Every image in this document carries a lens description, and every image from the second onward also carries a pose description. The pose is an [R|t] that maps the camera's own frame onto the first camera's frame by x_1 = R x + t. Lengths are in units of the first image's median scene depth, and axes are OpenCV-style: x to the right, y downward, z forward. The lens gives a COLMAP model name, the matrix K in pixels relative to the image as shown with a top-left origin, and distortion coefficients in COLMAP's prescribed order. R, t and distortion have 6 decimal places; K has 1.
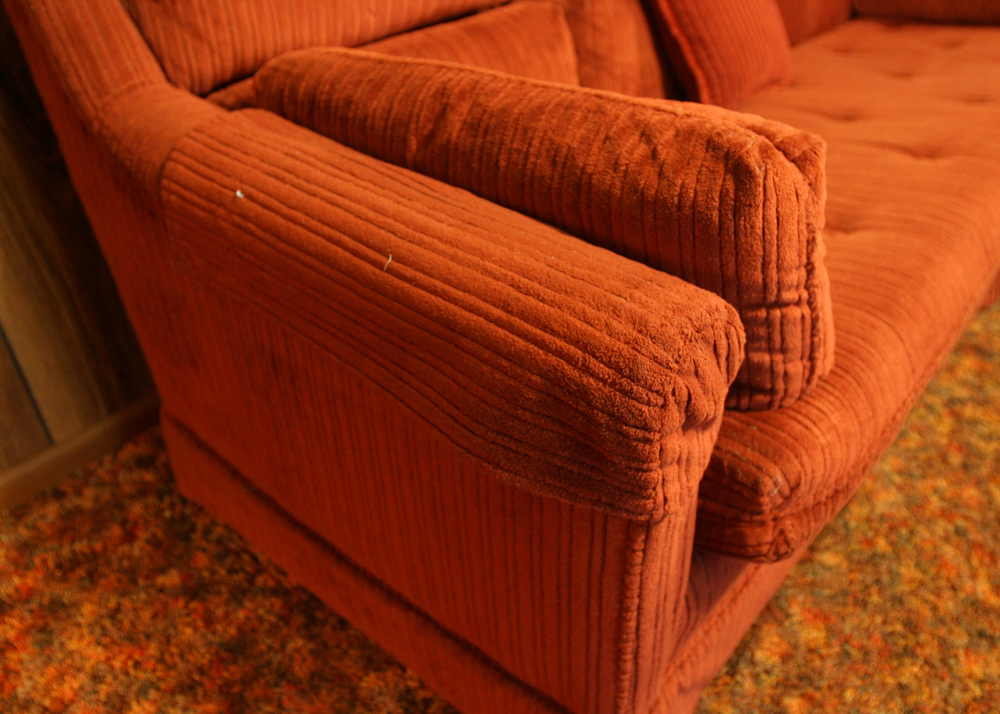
lens RADIAL K [[803.2, 0, 500.0], [0, 803.2, 357.0], [0, 0, 1]] dist [-0.094805, 0.057601]
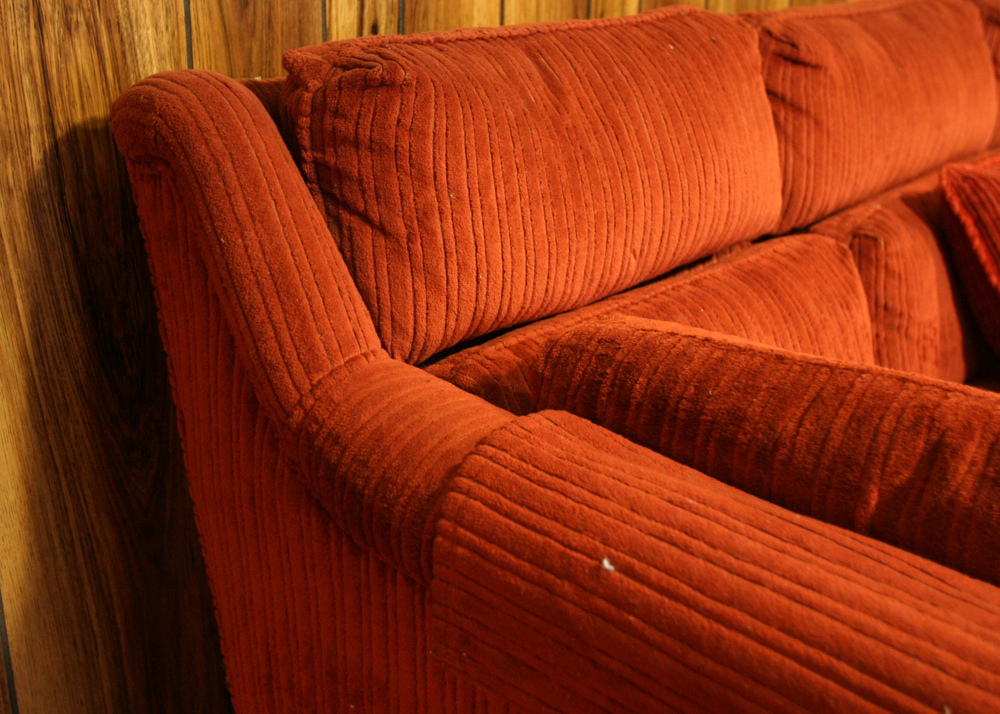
lens RADIAL K [[1145.7, 0, 500.0], [0, 1145.7, 357.0], [0, 0, 1]] dist [-0.039642, -0.001231]
pose [[0.998865, 0.044313, -0.017480, -0.398341], [-0.047356, 0.963452, -0.263662, -0.118124], [0.005158, 0.264190, 0.964457, 0.075296]]
